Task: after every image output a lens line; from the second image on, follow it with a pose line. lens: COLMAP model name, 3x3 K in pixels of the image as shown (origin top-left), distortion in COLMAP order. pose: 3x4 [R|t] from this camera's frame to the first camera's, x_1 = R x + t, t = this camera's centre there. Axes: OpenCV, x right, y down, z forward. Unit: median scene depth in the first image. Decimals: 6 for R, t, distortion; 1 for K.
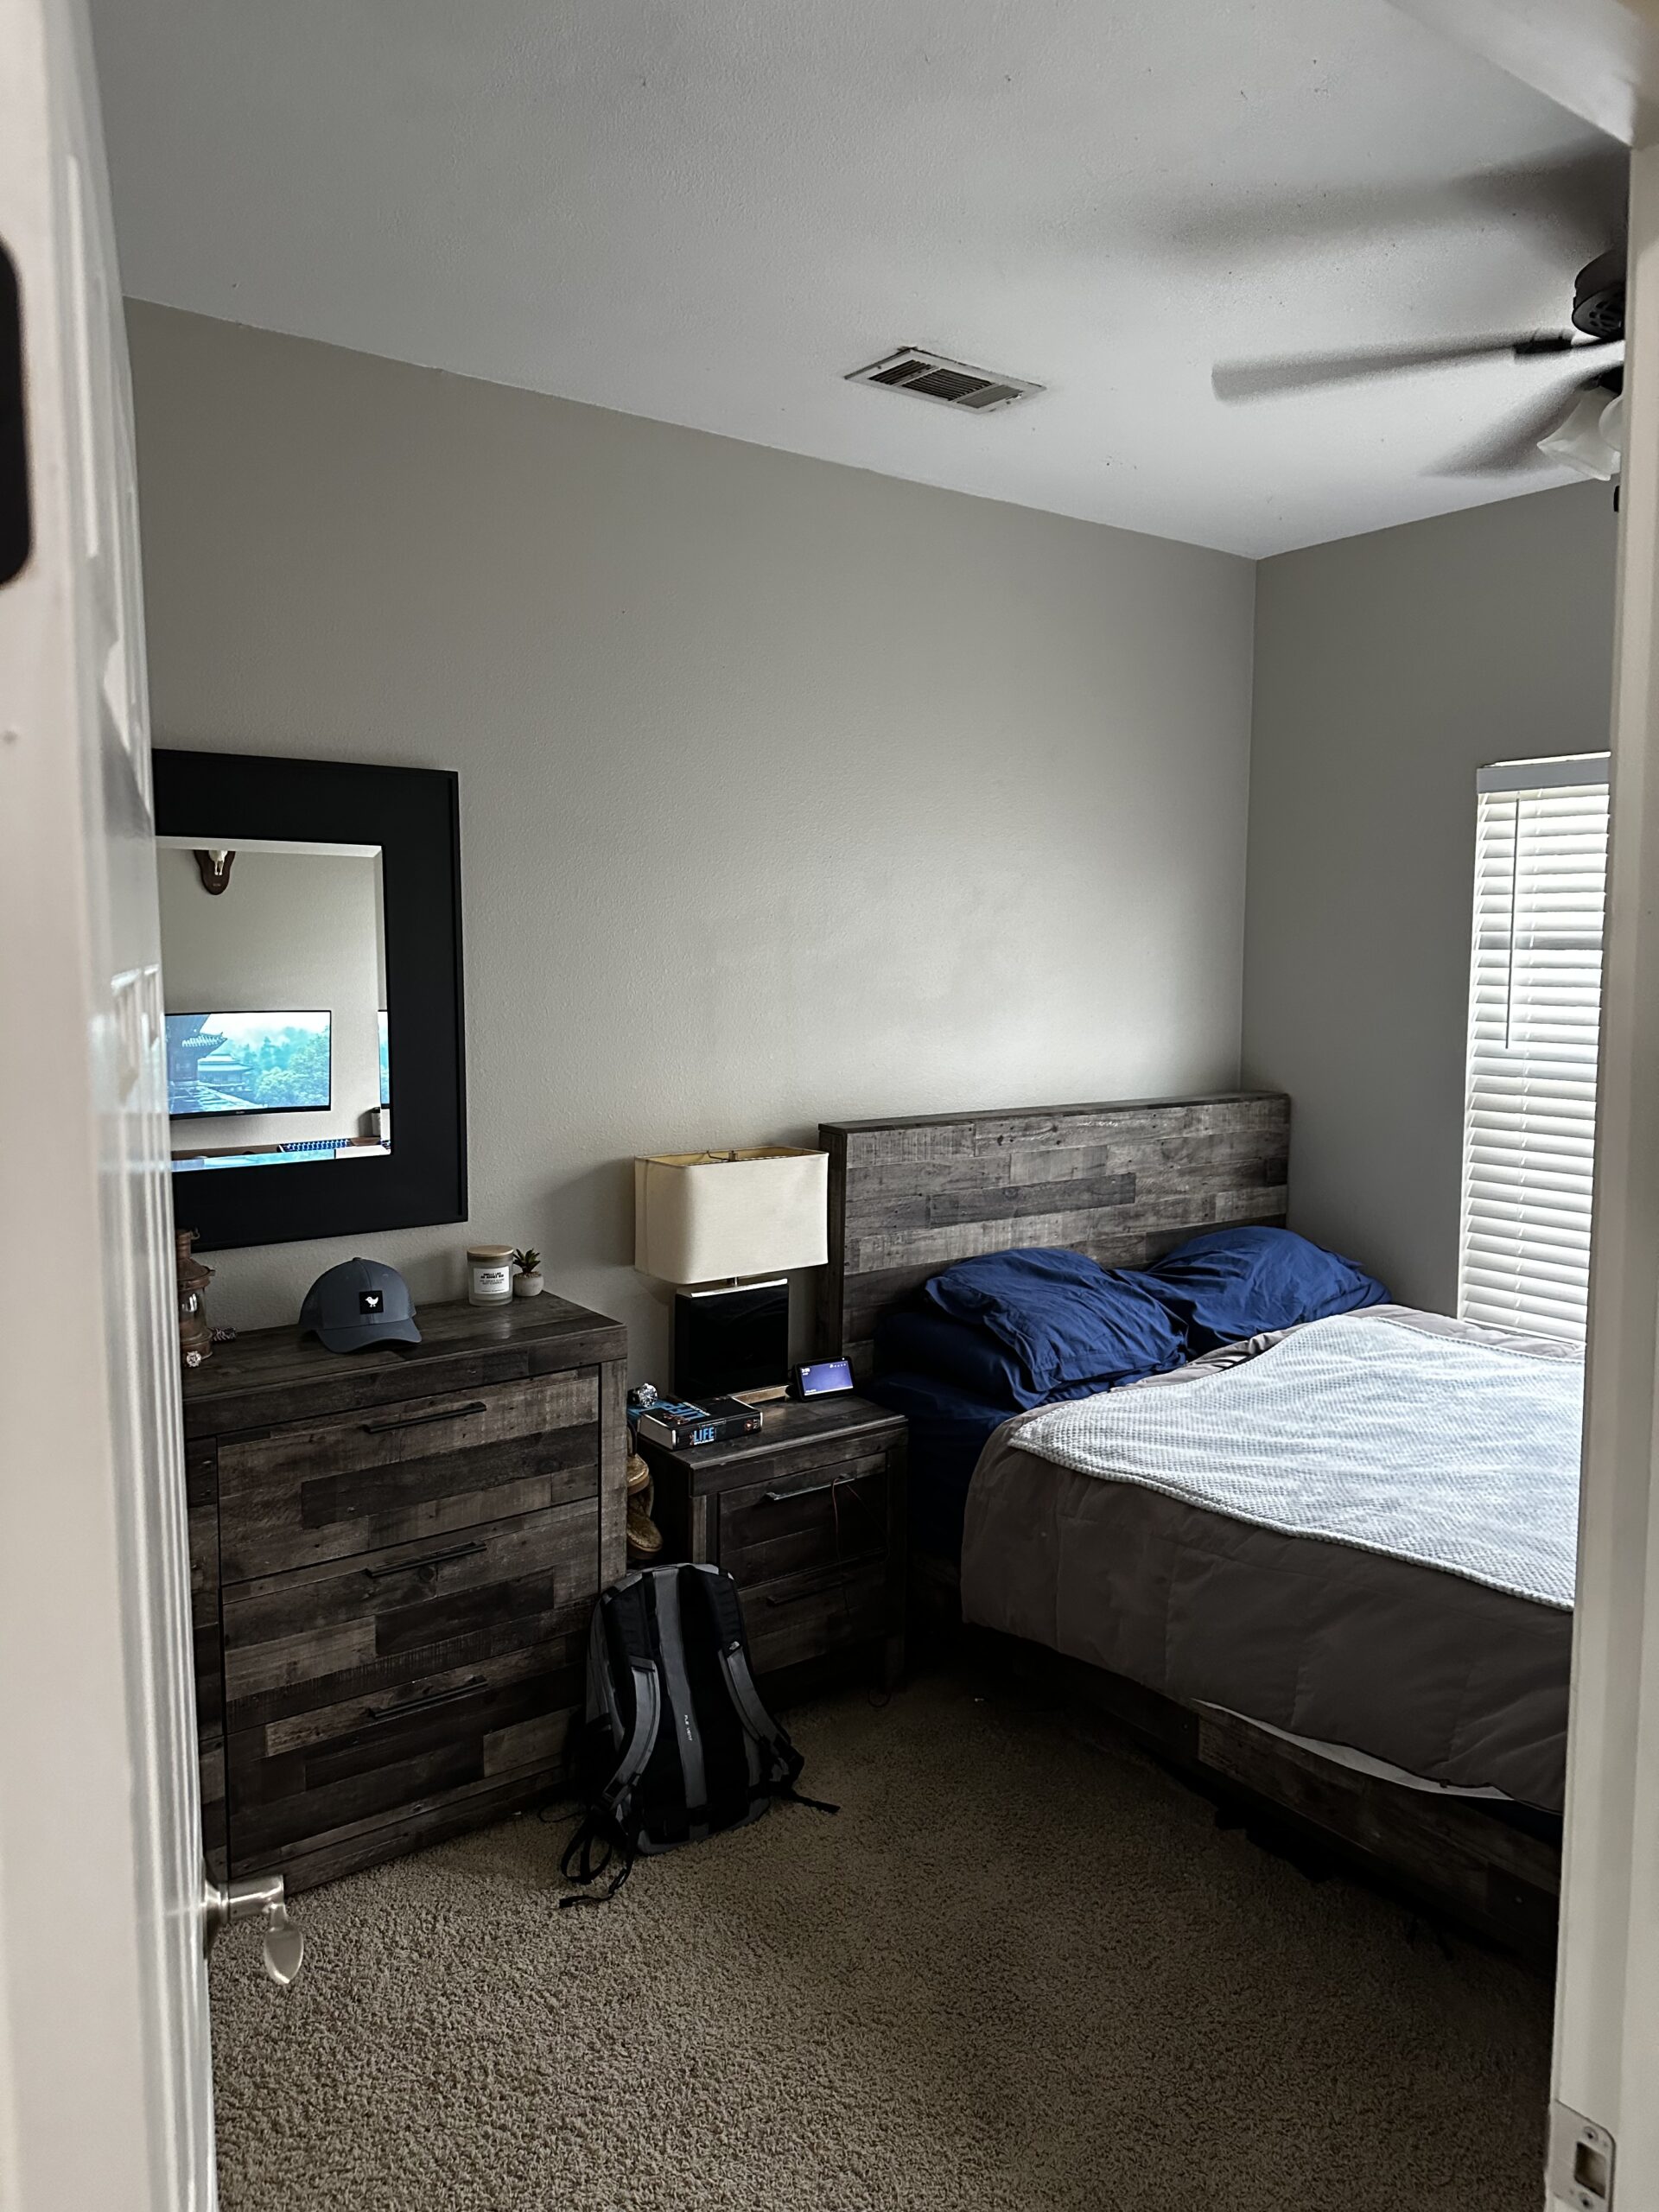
lens RADIAL K [[1536.3, 0, 828.4], [0, 1536.3, 1102.7], [0, 0, 1]] dist [-0.040699, -0.001407]
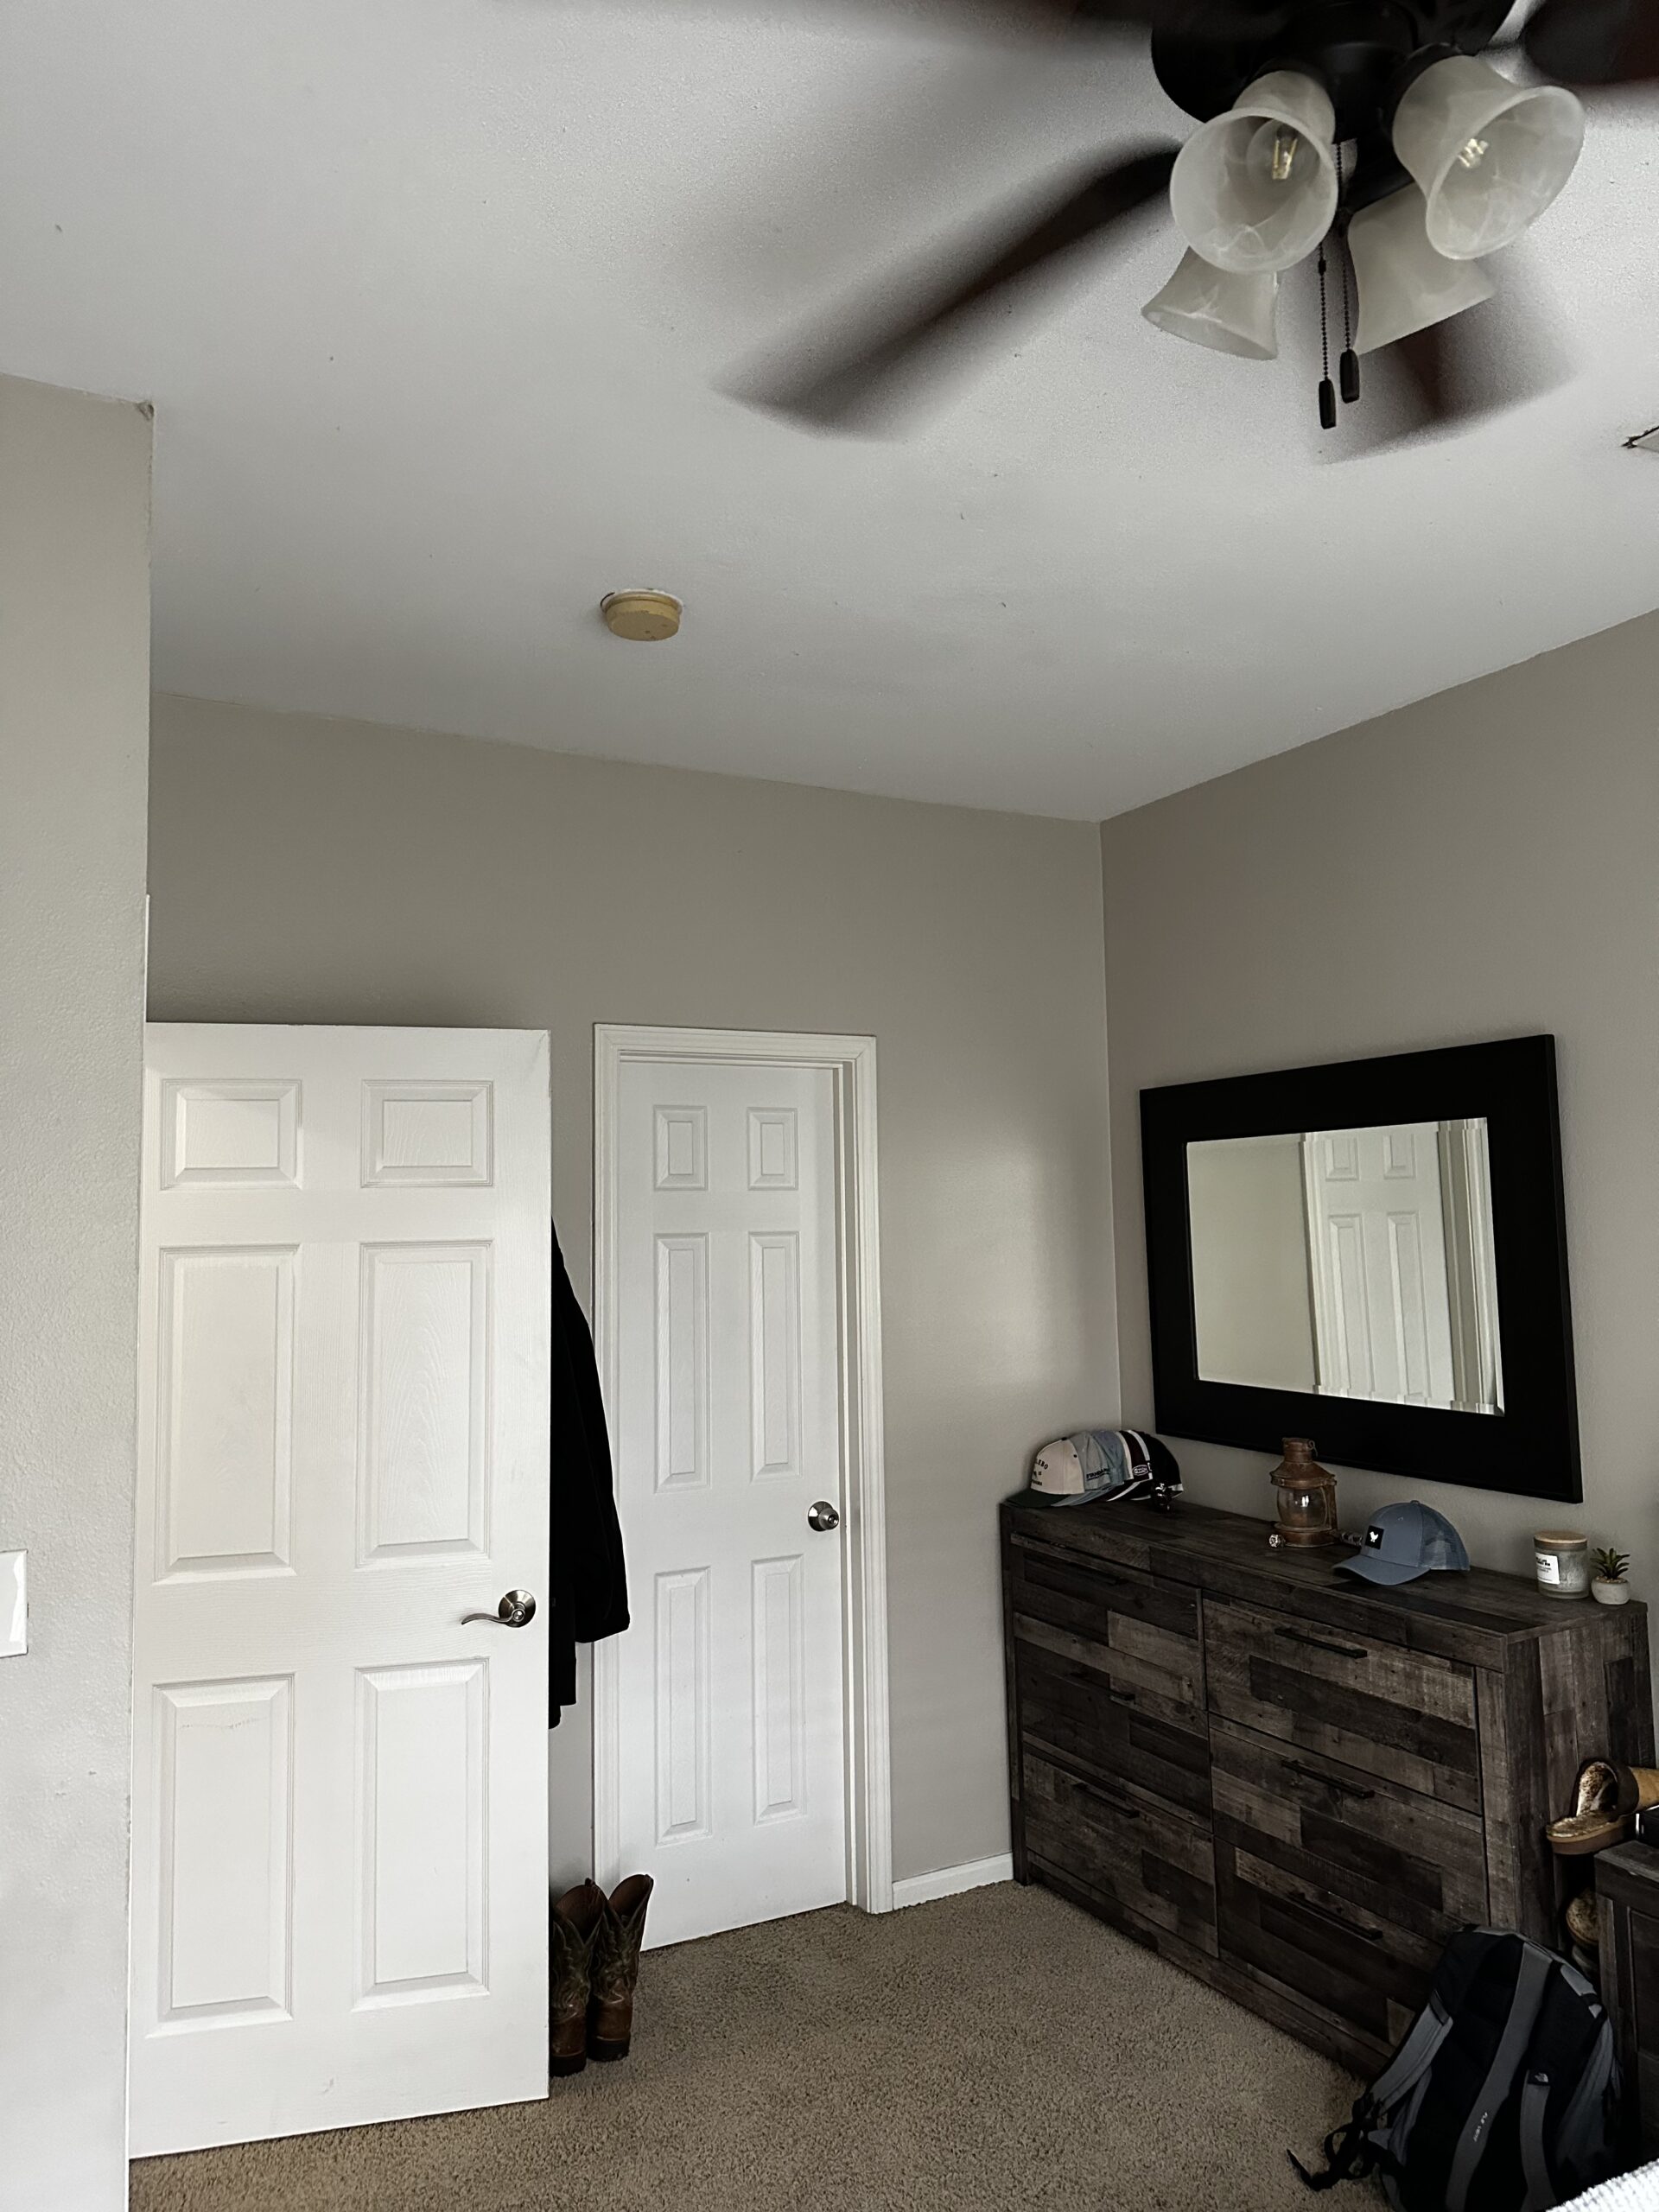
lens RADIAL K [[1536.3, 0, 827.9], [0, 1536.3, 1103.2], [0, 0, 1]] dist [-0.040699, -0.001407]
pose [[-0.177266, -0.072480, -0.981490, 0.864854], [-0.078317, 0.995161, -0.059345, -0.083956], [0.981042, 0.066347, -0.182084, 0.790902]]
